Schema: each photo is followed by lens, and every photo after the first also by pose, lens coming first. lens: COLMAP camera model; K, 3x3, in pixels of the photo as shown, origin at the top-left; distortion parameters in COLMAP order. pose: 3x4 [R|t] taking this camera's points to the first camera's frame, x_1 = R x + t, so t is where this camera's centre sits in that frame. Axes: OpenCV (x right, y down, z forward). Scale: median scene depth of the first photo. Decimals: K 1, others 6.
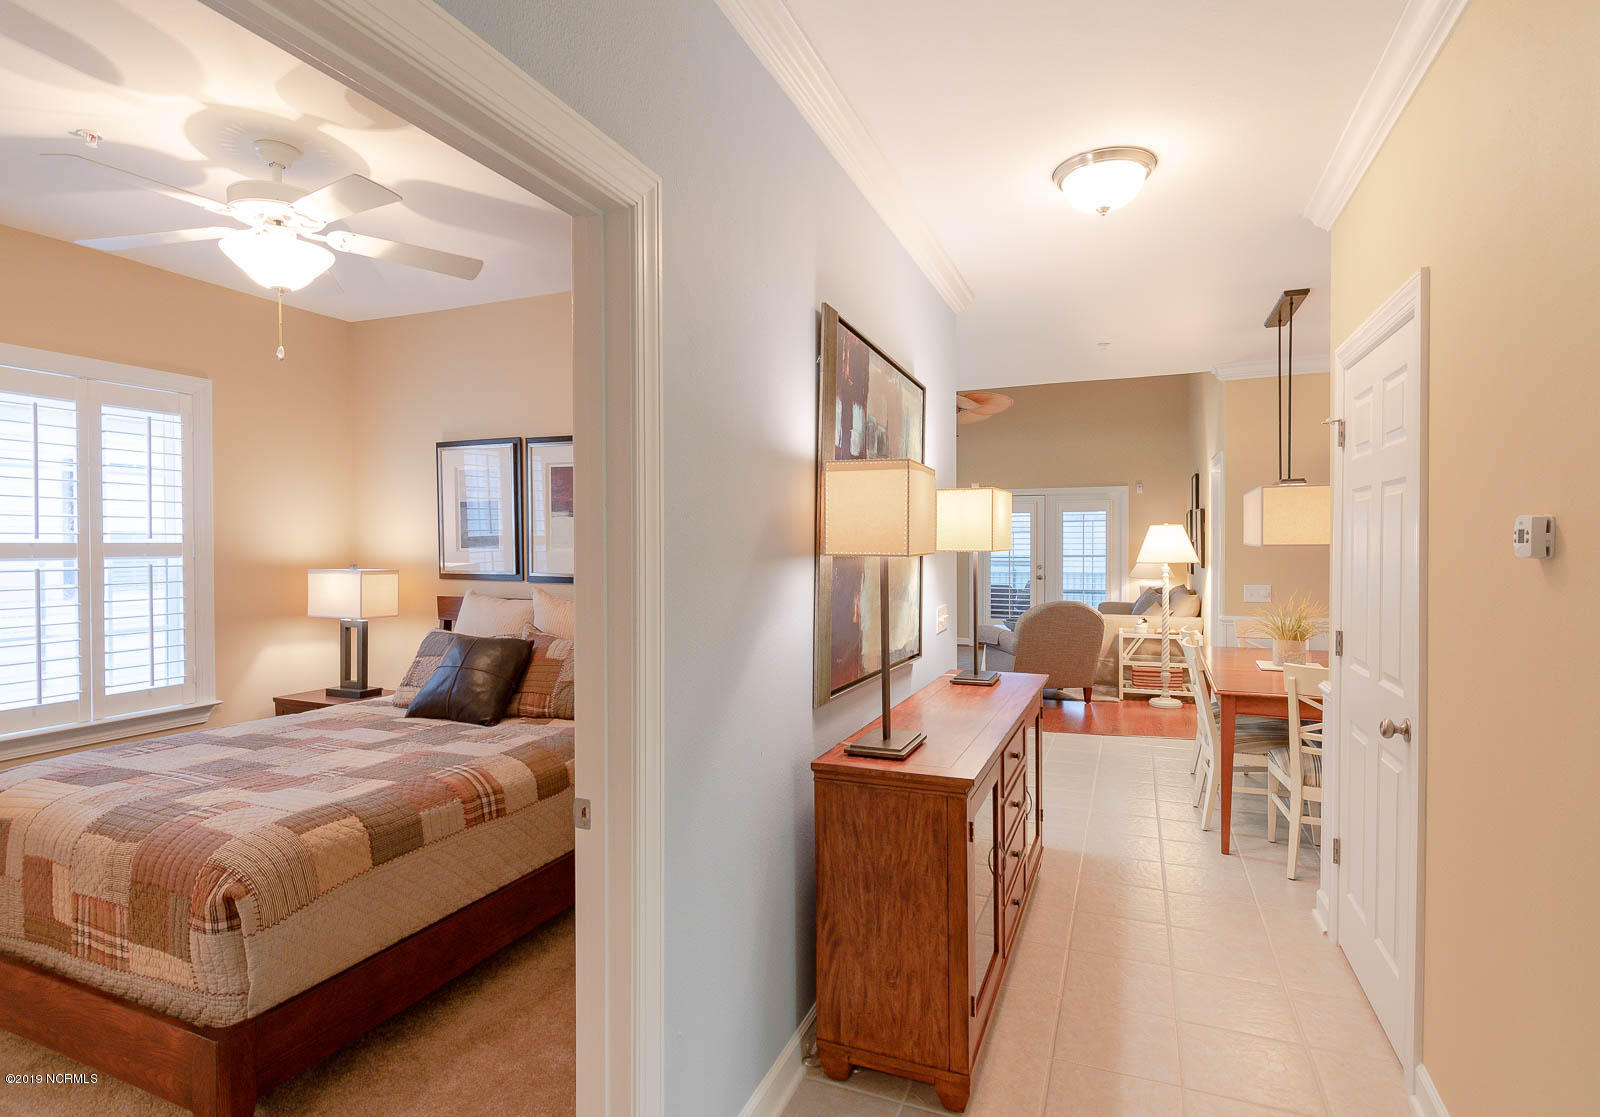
lens RADIAL K [[798.7, 0, 800.0], [0, 798.7, 558.5], [0, 0, 1]] dist [-0.001009, -0.004954]
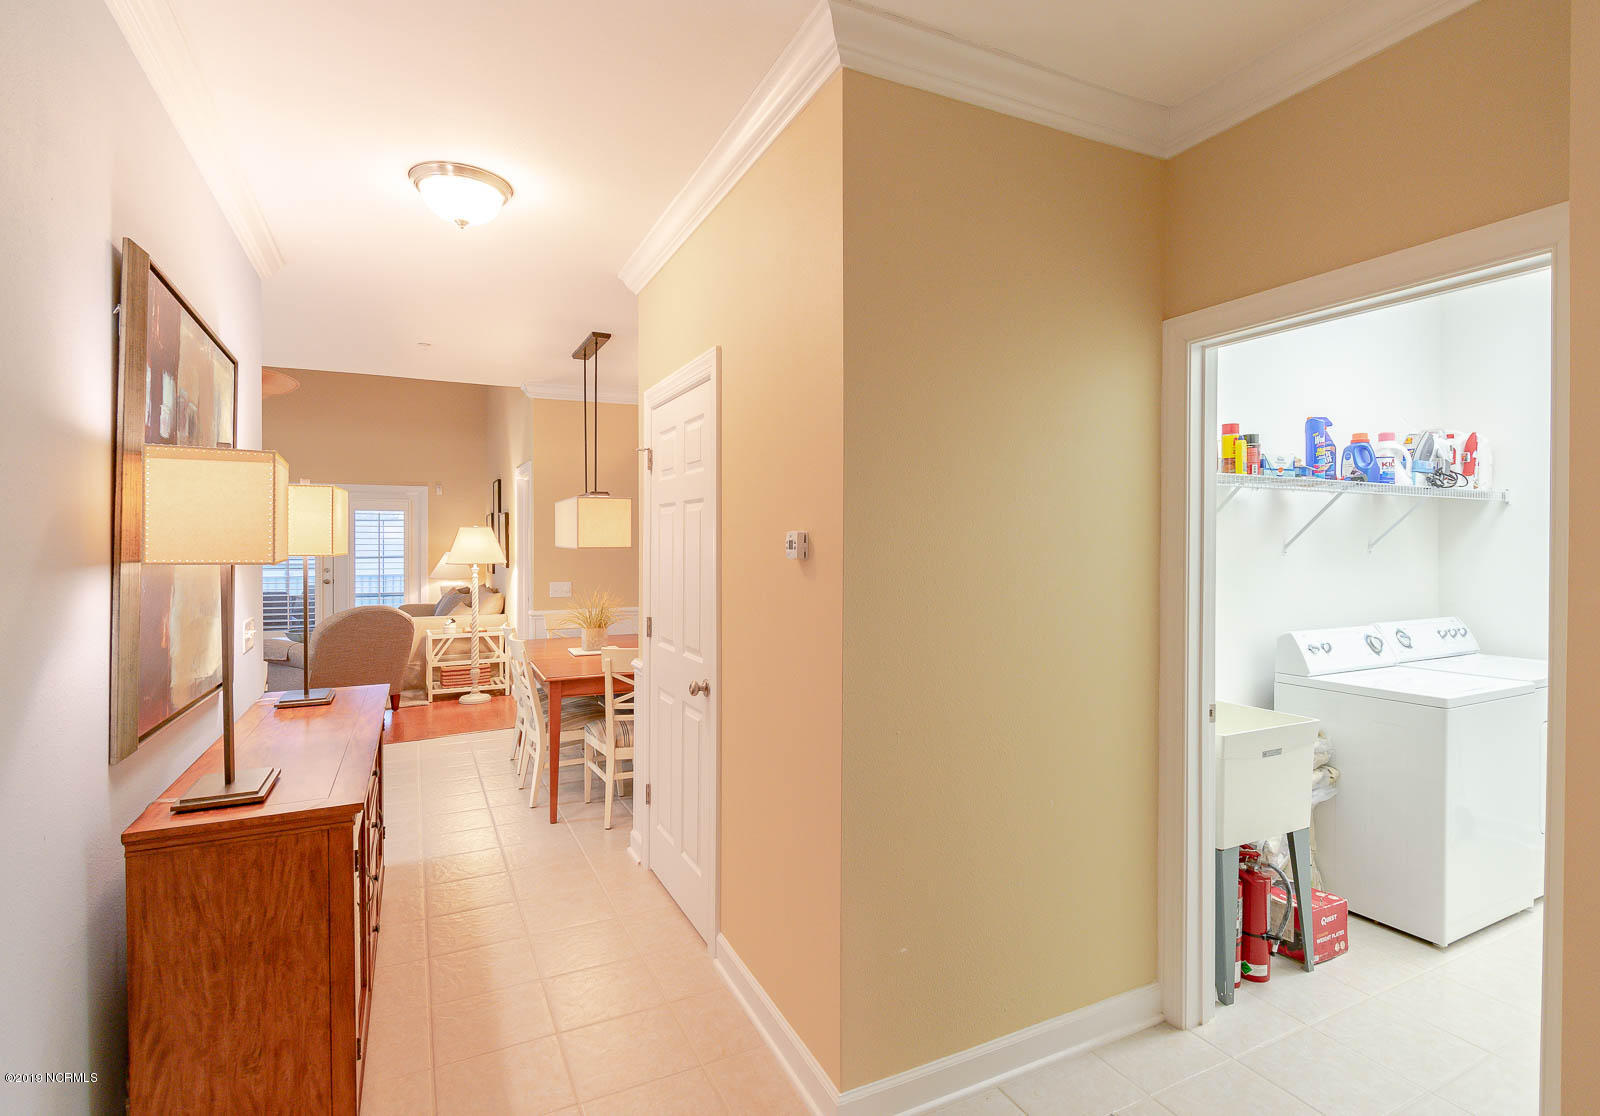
lens RADIAL K [[798.7, 0, 800.0], [0, 798.7, 558.0], [0, 0, 1]] dist [-0.001009, -0.004954]
pose [[0.652755, -0.011637, 0.757480, -0.109873], [0.011525, 0.999919, 0.005430, -0.005763], [-0.757481, 0.005186, 0.652836, 0.003776]]
